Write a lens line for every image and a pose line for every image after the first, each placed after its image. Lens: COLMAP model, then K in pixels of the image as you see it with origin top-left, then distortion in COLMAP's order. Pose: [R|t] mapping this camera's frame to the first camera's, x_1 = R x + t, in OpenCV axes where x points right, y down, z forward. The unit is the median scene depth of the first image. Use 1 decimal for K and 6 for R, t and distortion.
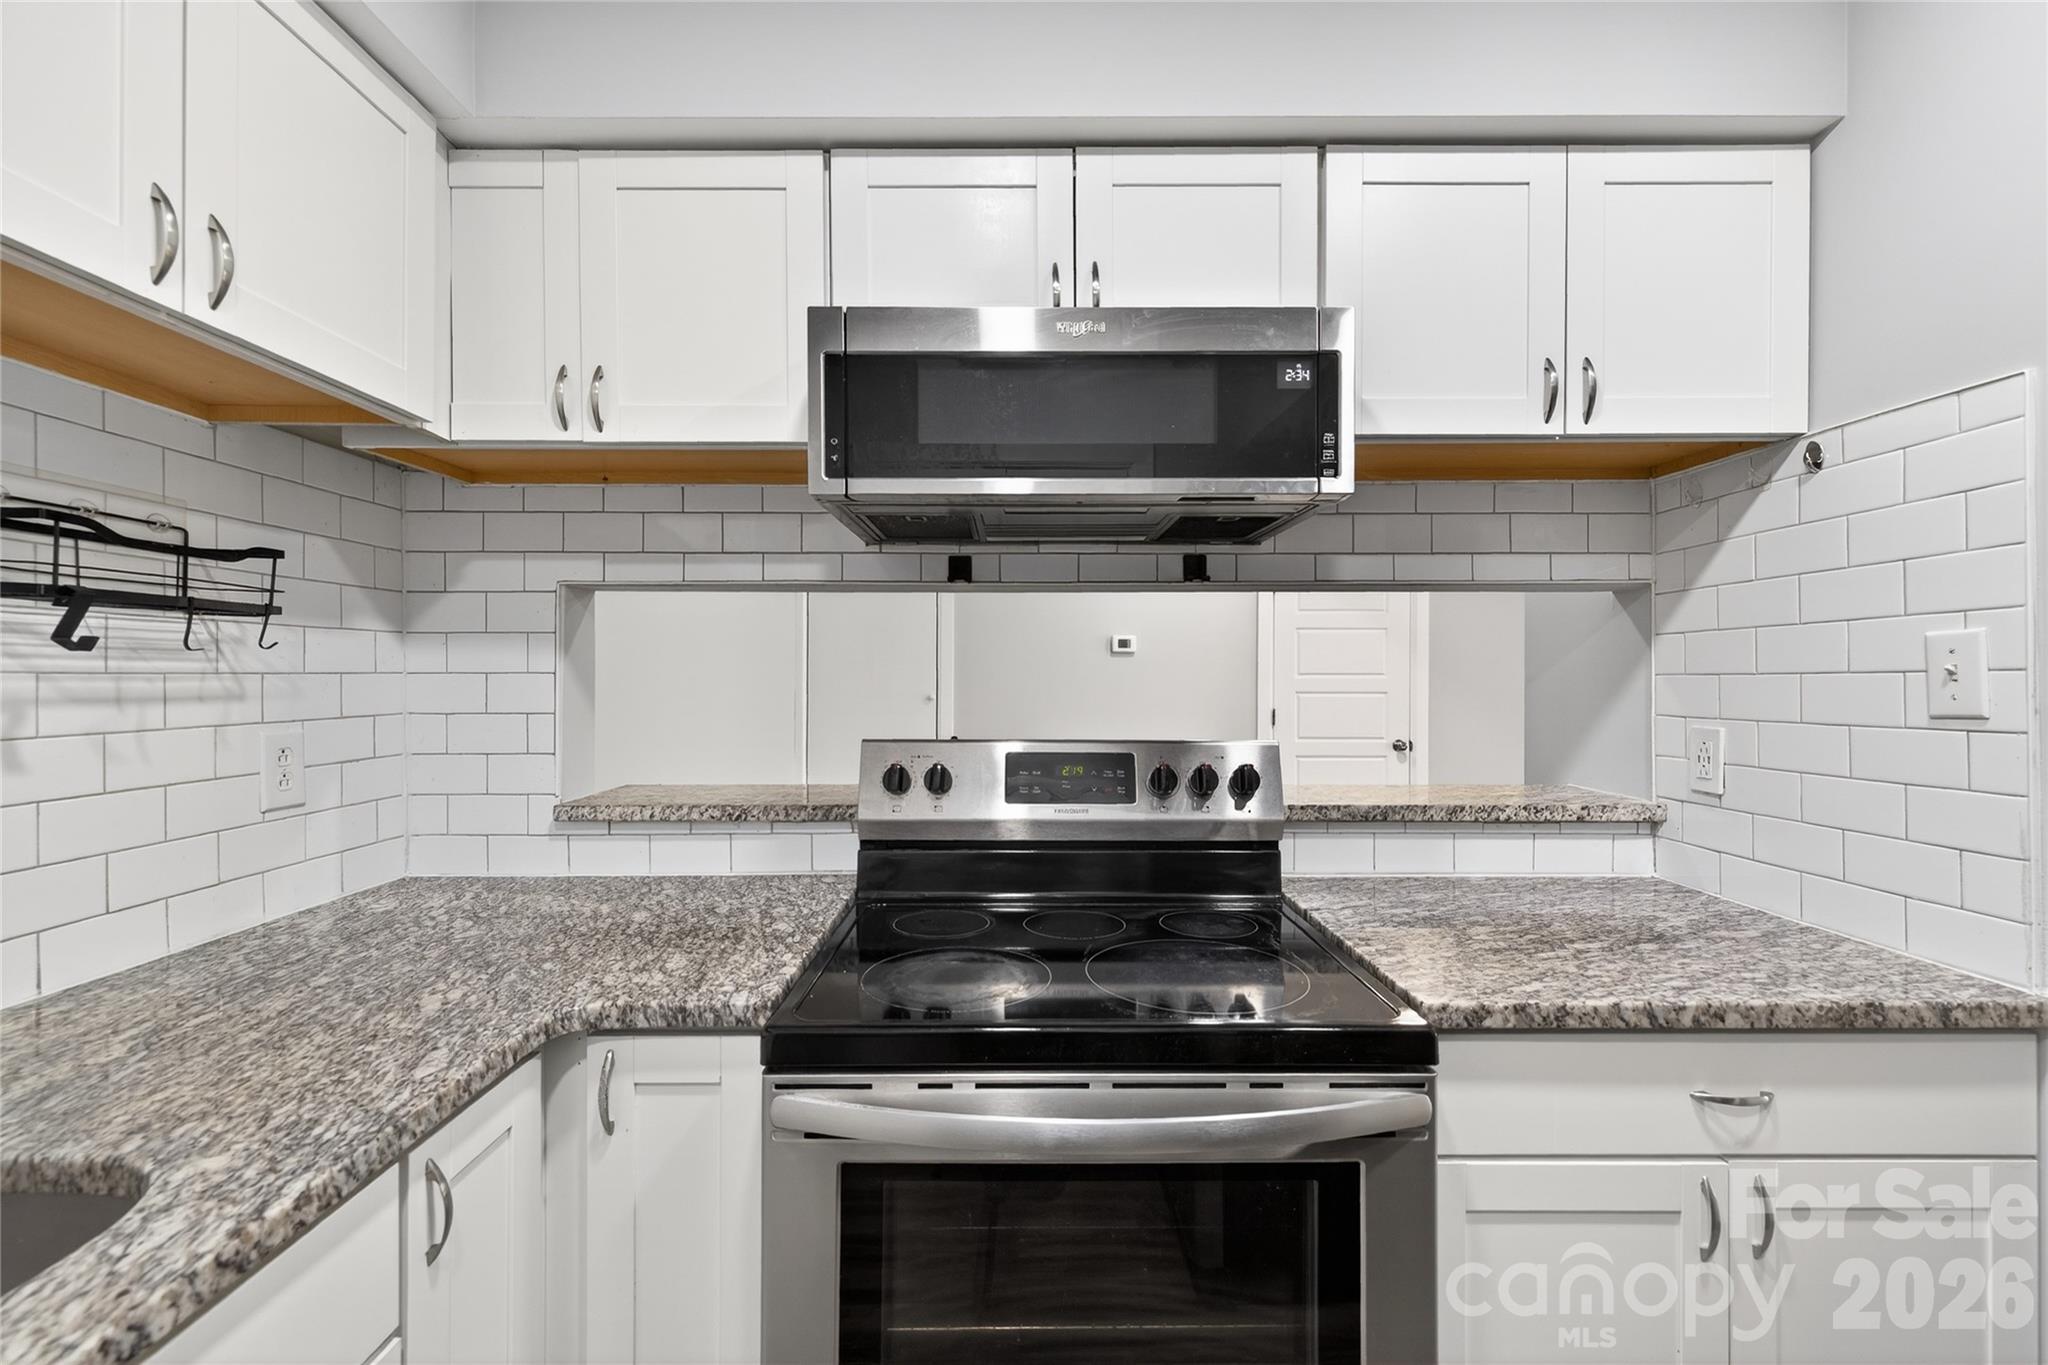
lens RADIAL K [[859.5, 0, 1038.2], [0, 859.5, 679.2], [0, 0, 1]] dist [0.002836, 0.000129]
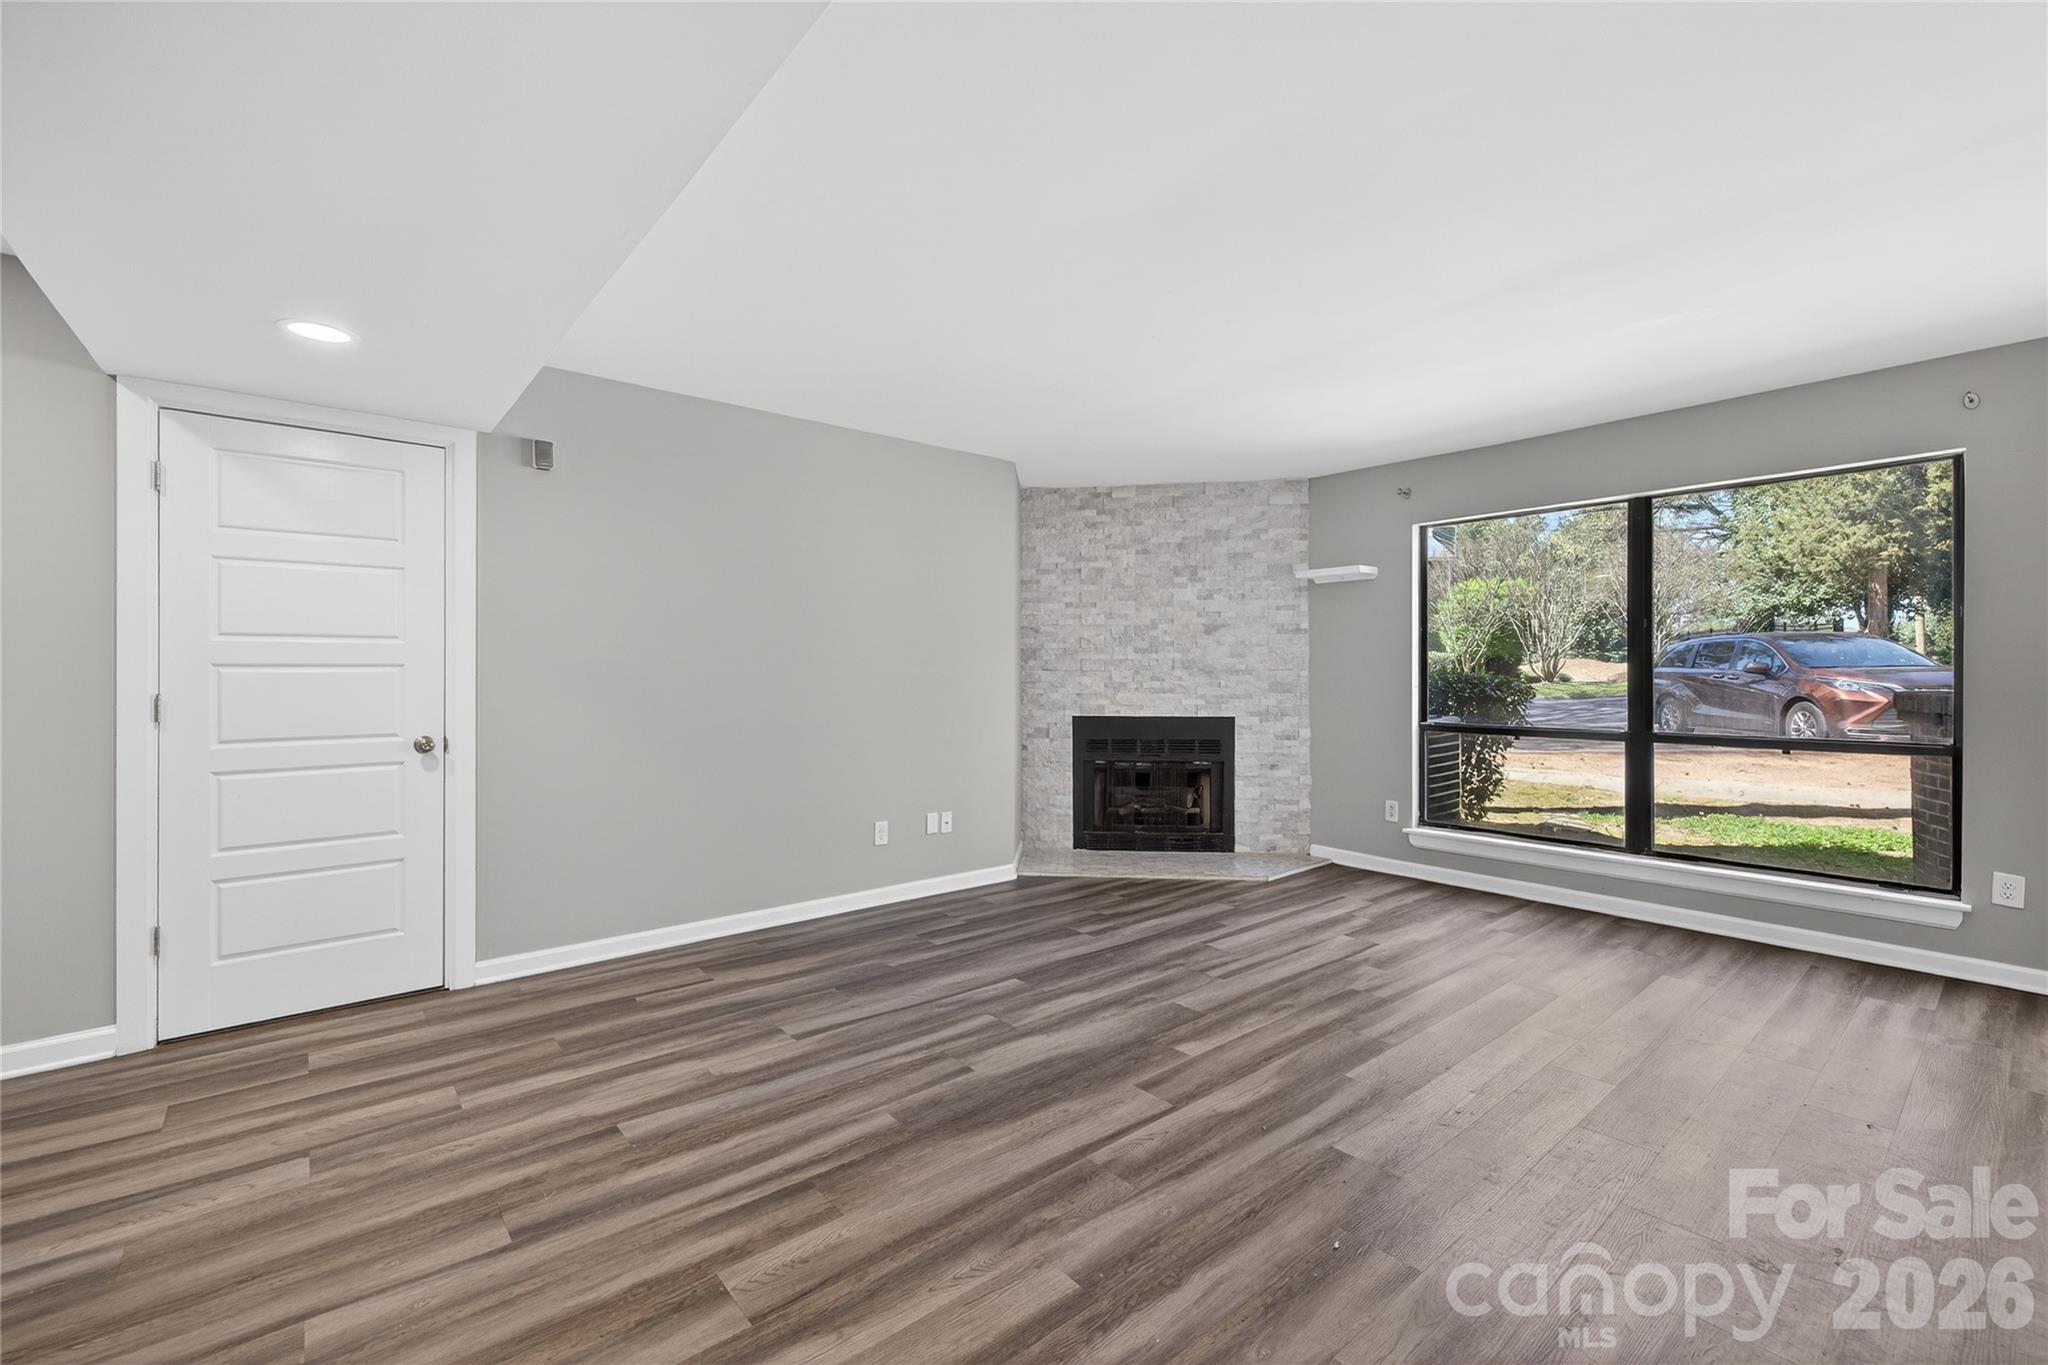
lens RADIAL K [[857.3, 0, 1021.6], [0, 857.3, 673.6], [0, 0, 1]] dist [0.004923, -0.000241]
pose [[0.772801, -0.003597, 0.634639, 1.406925], [-0.000296, 0.999982, 0.006028, 0.064950], [-0.634649, -0.004846, 0.772786, 0.760251]]
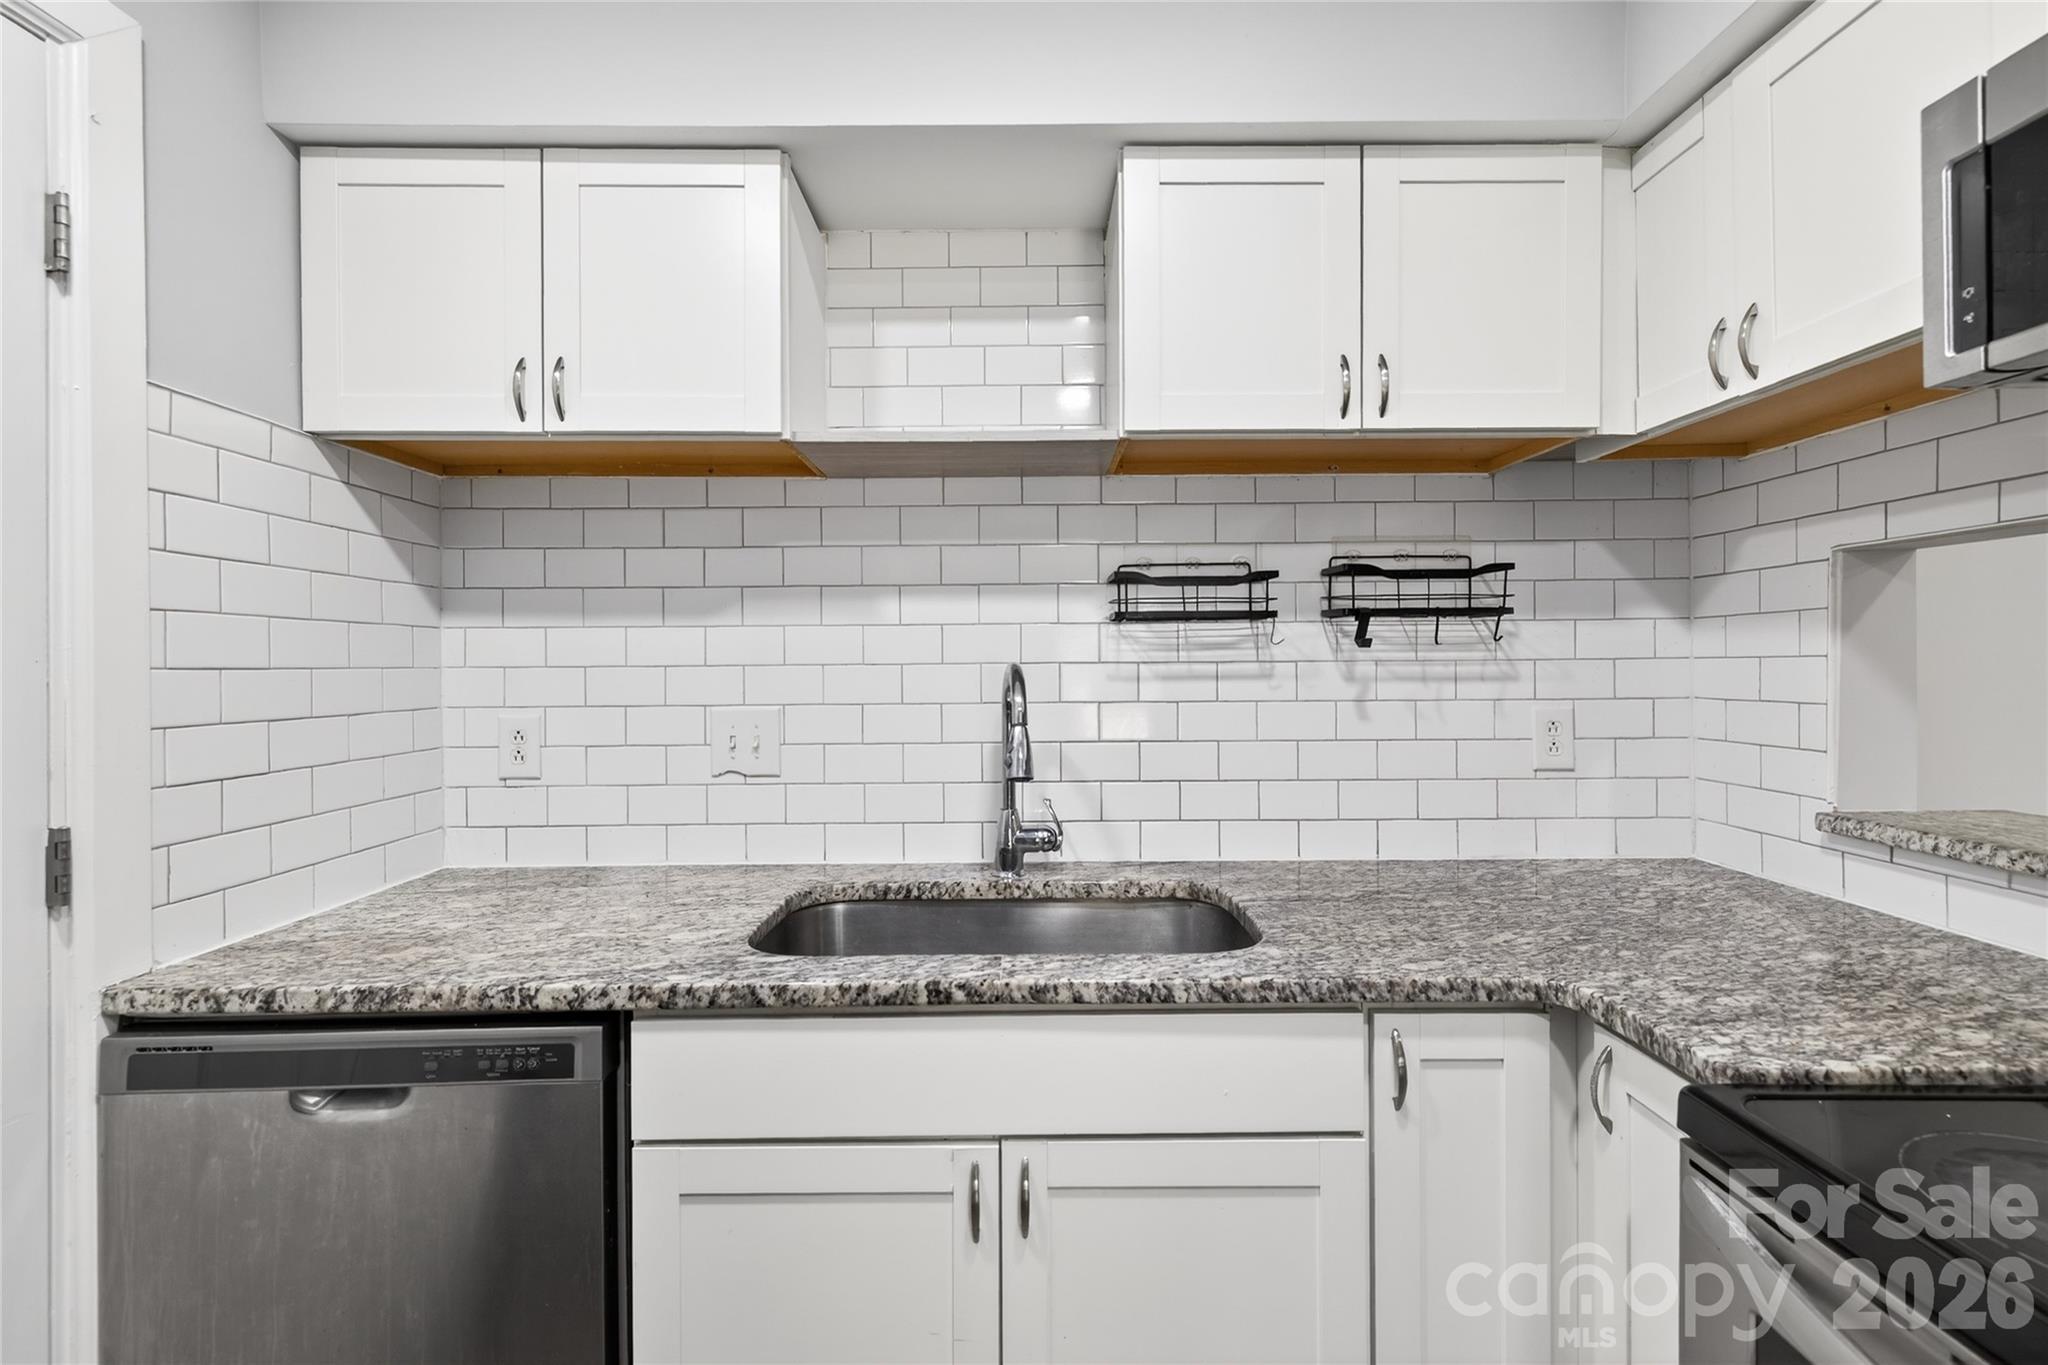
lens RADIAL K [[867.1, 0, 1012.4], [0, 867.1, 669.3], [0, 0, 1]] dist [0.007961, -0.000667]
pose [[-0.017431, 0.003953, -0.999840, 0.418191], [0.002998, 0.999988, 0.003901, -0.000221], [0.999844, -0.002929, -0.017443, 0.290042]]
